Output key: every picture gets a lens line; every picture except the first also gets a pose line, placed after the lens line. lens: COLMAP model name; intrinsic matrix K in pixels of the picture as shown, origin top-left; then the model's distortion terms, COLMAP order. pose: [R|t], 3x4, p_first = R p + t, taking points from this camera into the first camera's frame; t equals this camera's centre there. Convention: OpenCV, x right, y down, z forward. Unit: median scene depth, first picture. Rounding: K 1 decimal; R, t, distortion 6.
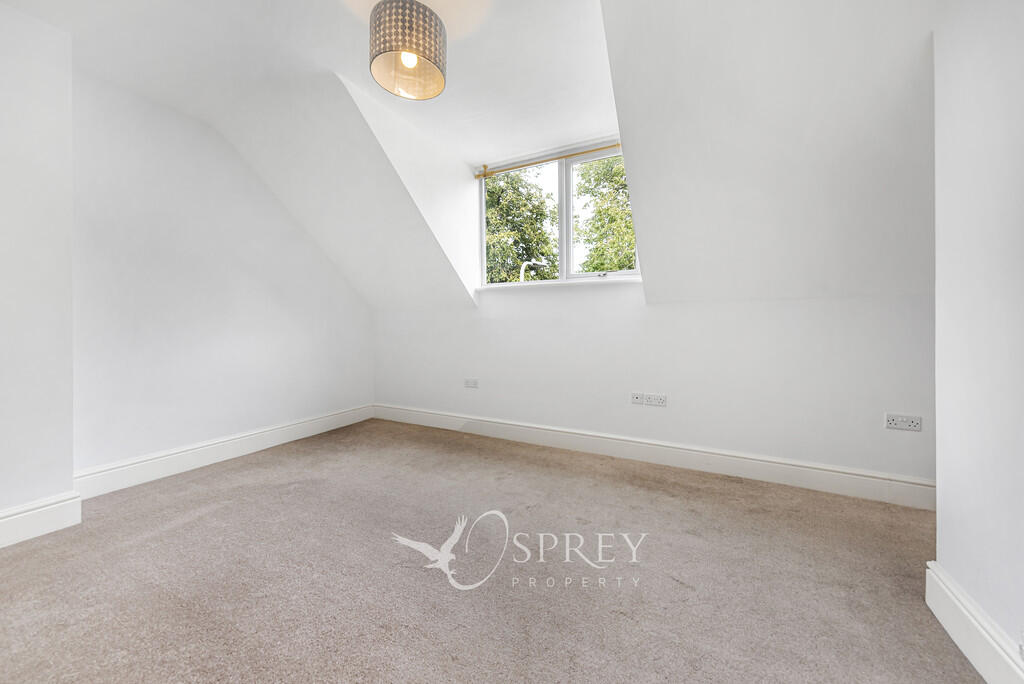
lens RADIAL K [[373.1, 0, 514.4], [0, 373.1, 338.6], [0, 0, 1]] dist [0.002978, -0.000030]
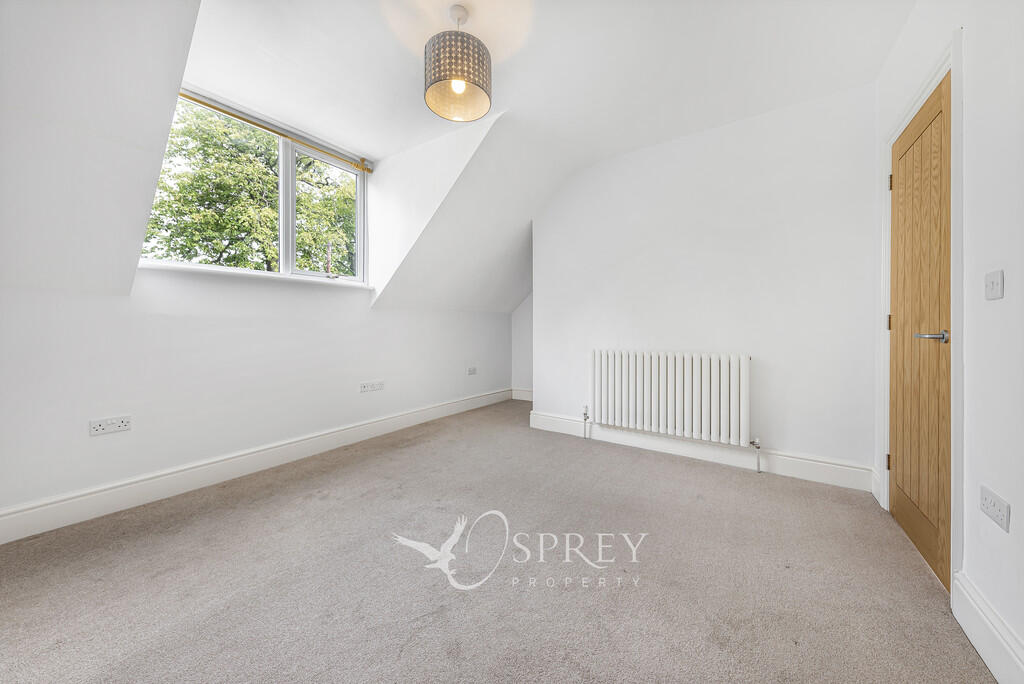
lens RADIAL K [[373.1, 0, 514.4], [0, 373.1, 338.6], [0, 0, 1]] dist [0.002978, -0.000030]
pose [[0.077904, -0.032166, 0.996442, -0.858481], [0.027567, 0.999167, 0.030099, -0.016797], [-0.996580, 0.025124, 0.078726, 0.459954]]
